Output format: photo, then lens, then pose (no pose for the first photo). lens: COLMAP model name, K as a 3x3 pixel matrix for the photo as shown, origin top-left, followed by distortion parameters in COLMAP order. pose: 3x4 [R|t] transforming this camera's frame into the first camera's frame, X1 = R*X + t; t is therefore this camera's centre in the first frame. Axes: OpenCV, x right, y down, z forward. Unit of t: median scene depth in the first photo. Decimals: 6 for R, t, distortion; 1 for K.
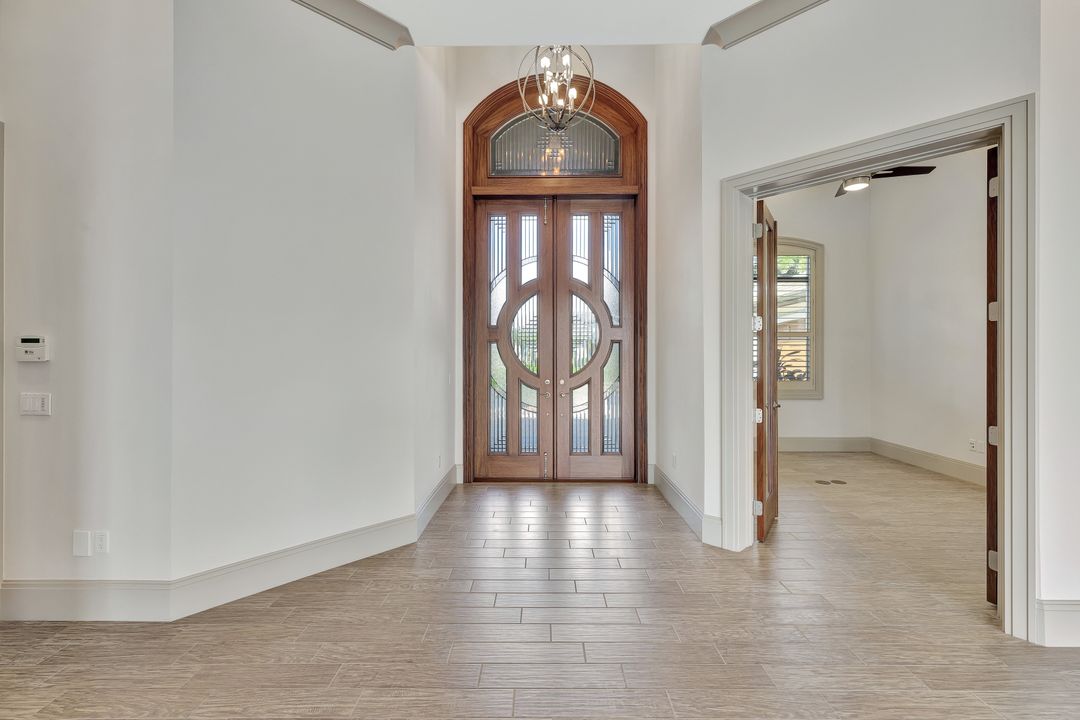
lens RADIAL K [[439.3, 0, 544.2], [0, 439.3, 358.3], [0, 0, 1]] dist [0.001888, 0.000873]
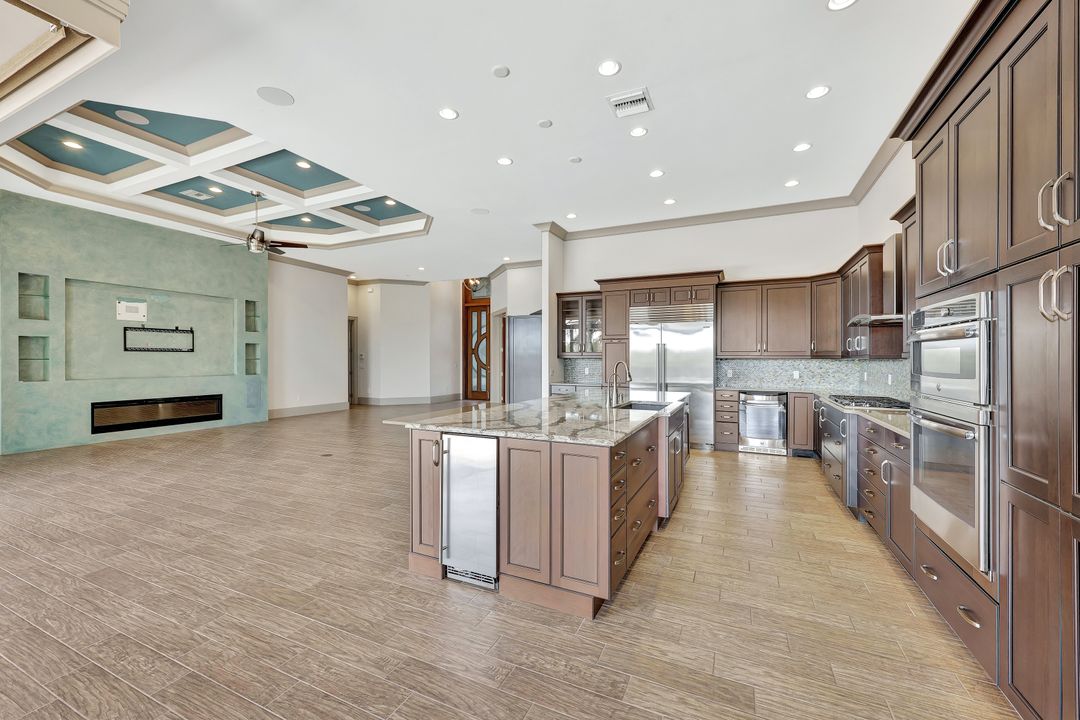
lens RADIAL K [[439.3, 0, 546.0], [0, 439.3, 360.2], [0, 0, 1]] dist [0.001888, 0.000873]
pose [[0.908051, 0.002170, -0.418855, 1.608113], [-0.002623, 0.999996, -0.000506, 0.005864], [0.418852, 0.001558, 0.908053, -1.537897]]
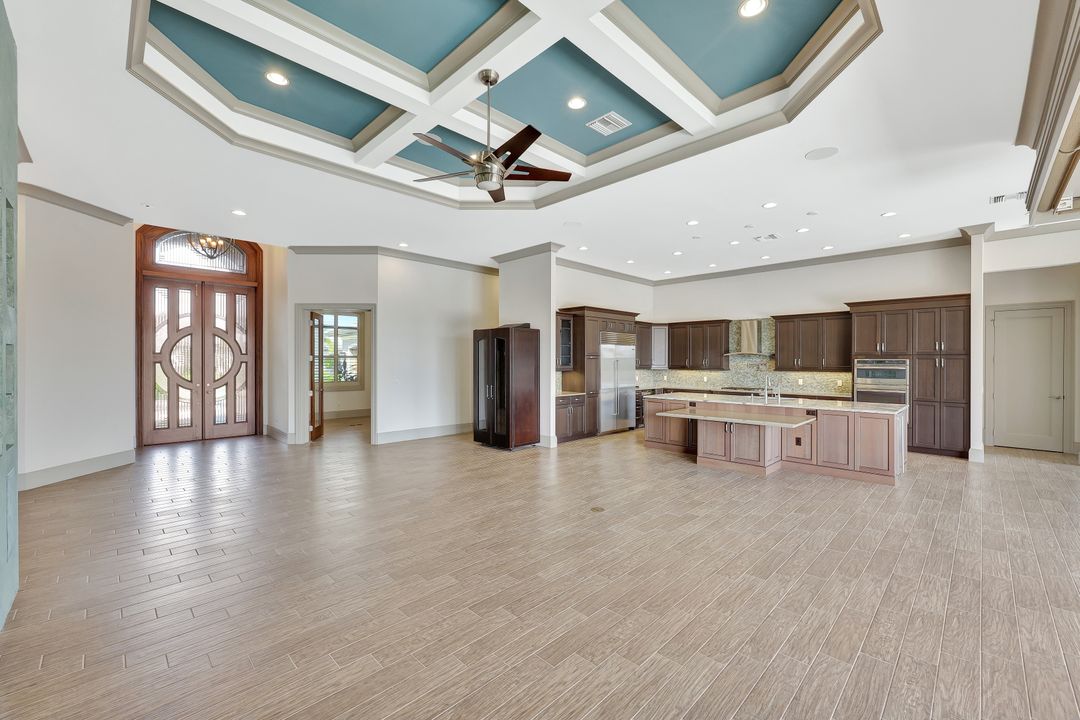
lens RADIAL K [[439.3, 0, 542.2], [0, 439.3, 360.7], [0, 0, 1]] dist [0.001888, 0.000873]
pose [[0.702214, 0.001985, 0.711963, -0.281346], [-0.000614, 0.999997, -0.002182, -0.041814], [-0.711966, 0.001095, 0.702213, -1.236052]]
